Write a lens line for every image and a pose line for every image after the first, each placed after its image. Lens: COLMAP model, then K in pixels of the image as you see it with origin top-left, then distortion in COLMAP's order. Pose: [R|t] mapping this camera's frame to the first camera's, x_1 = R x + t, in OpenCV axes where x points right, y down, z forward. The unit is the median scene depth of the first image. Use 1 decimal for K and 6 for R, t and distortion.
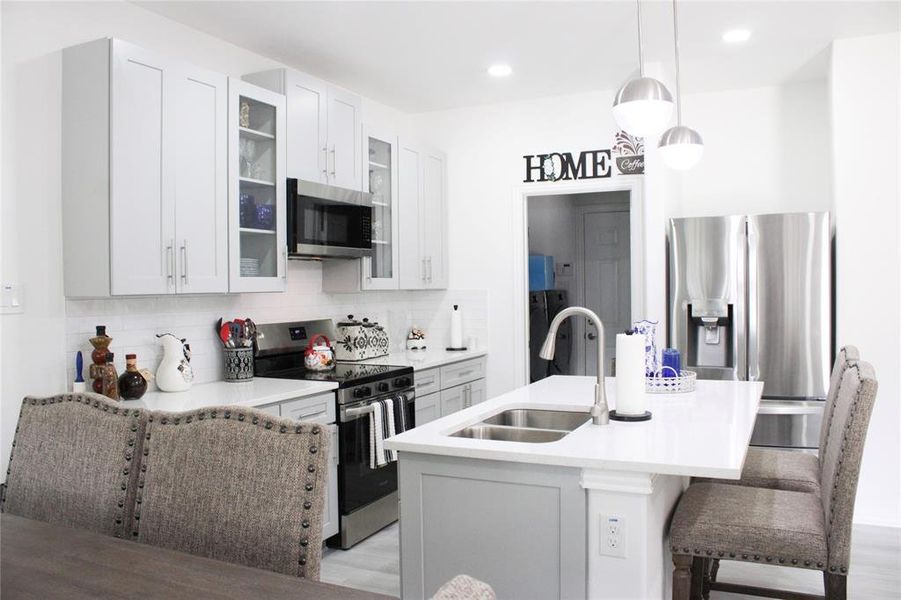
lens RADIAL K [[747.1, 0, 450.5], [0, 747.1, 300.0], [0, 0, 1]] dist [-0.149230, 0.143513]
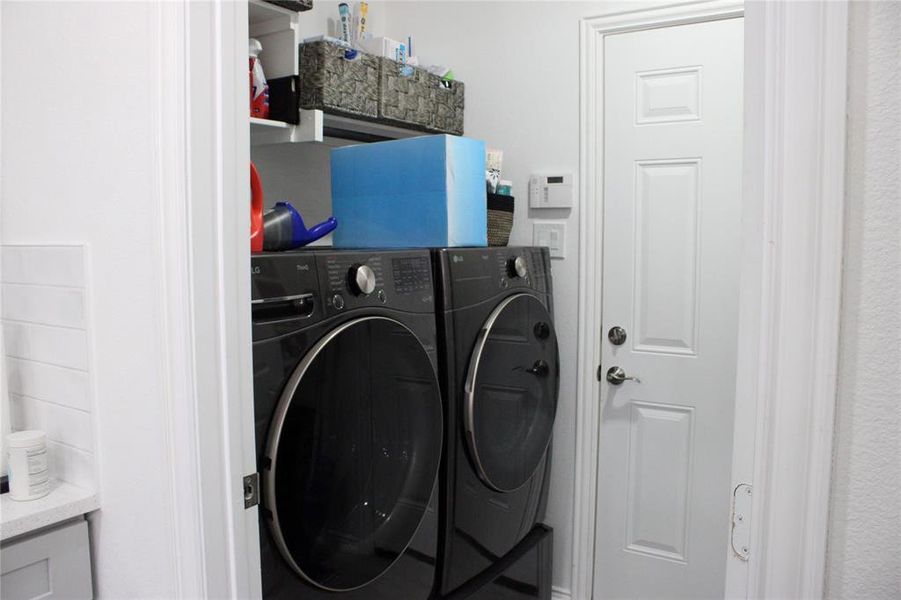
lens RADIAL K [[753.3, 0, 450.5], [0, 753.3, 300.0], [0, 0, 1]] dist [-0.155706, 0.121984]
pose [[0.991499, 0.018318, -0.128815, 0.245116], [-0.009433, 0.997555, 0.069252, -0.018996], [0.129768, -0.067449, 0.989248, 0.991124]]
